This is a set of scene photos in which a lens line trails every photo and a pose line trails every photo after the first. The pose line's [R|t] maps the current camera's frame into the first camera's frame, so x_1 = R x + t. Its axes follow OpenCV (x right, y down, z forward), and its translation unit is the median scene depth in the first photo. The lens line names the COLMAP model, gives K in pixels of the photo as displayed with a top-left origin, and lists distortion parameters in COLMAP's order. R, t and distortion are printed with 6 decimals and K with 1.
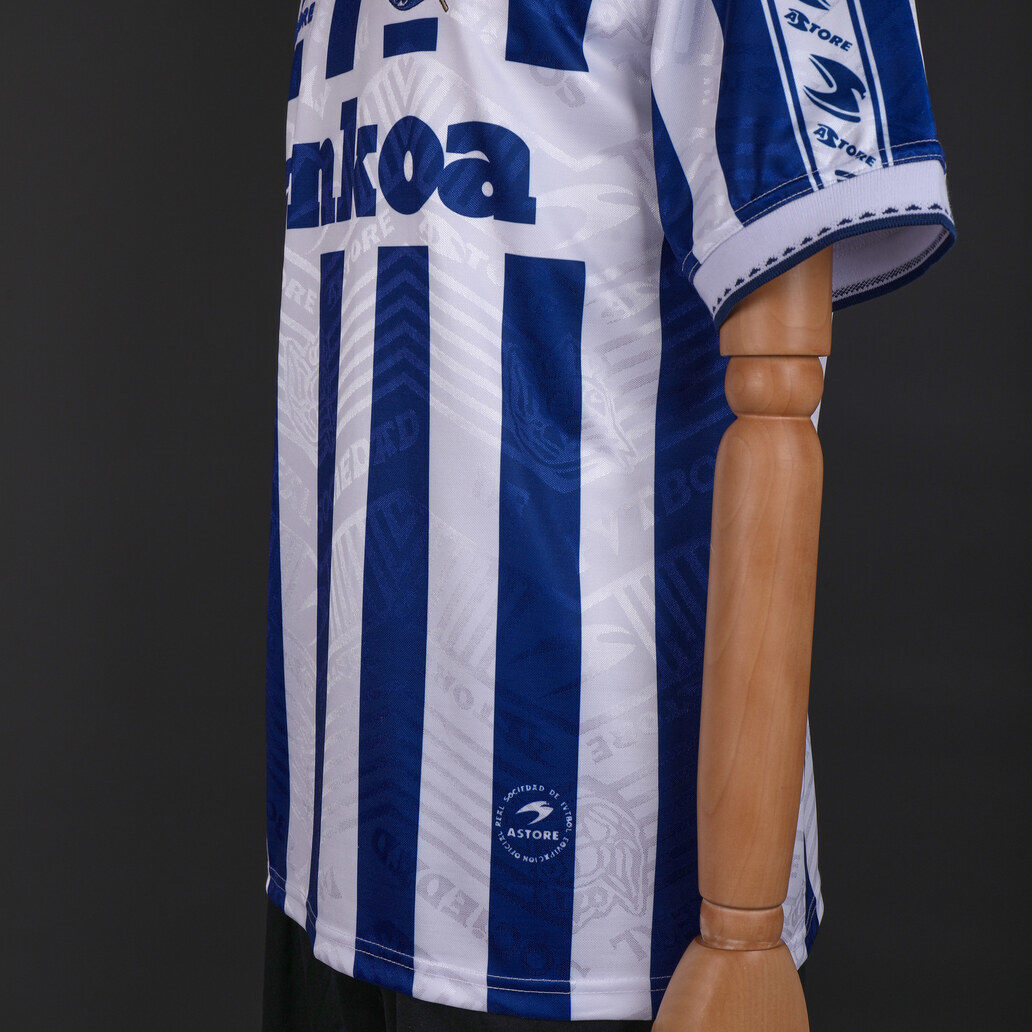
lens RADIAL K [[1749.2, 0, 510.2], [0, 1749.2, 515.6], [0, 0, 1]] dist [-0.032605, 0.000000]
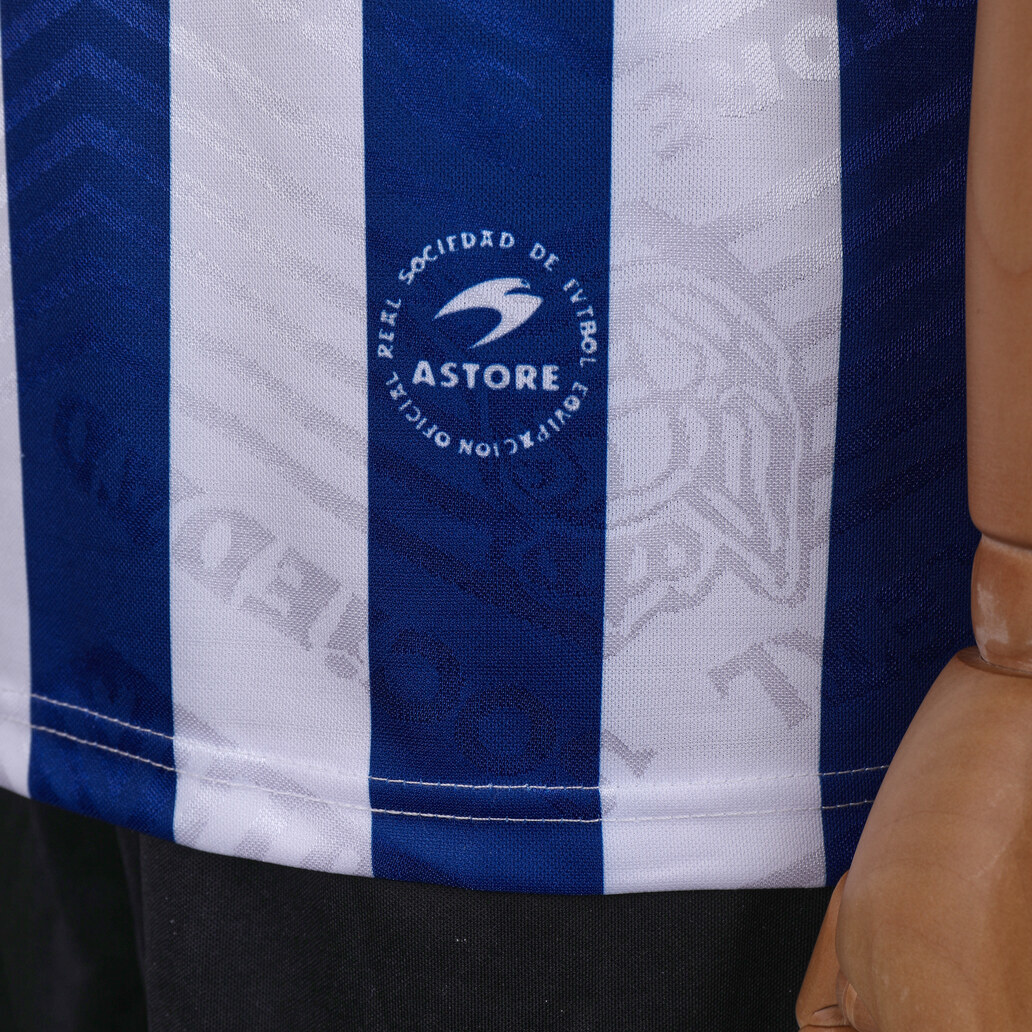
lens RADIAL K [[2476.6, 0, 518.2], [0, 2476.6, 515.9], [0, 0, 1]] dist [0.011176, 0.000000]
pose [[0.999592, -0.026066, 0.011666, 0.012910], [0.024246, 0.990476, 0.135532, 0.141968], [-0.015087, -0.135194, 0.990704, 0.502587]]
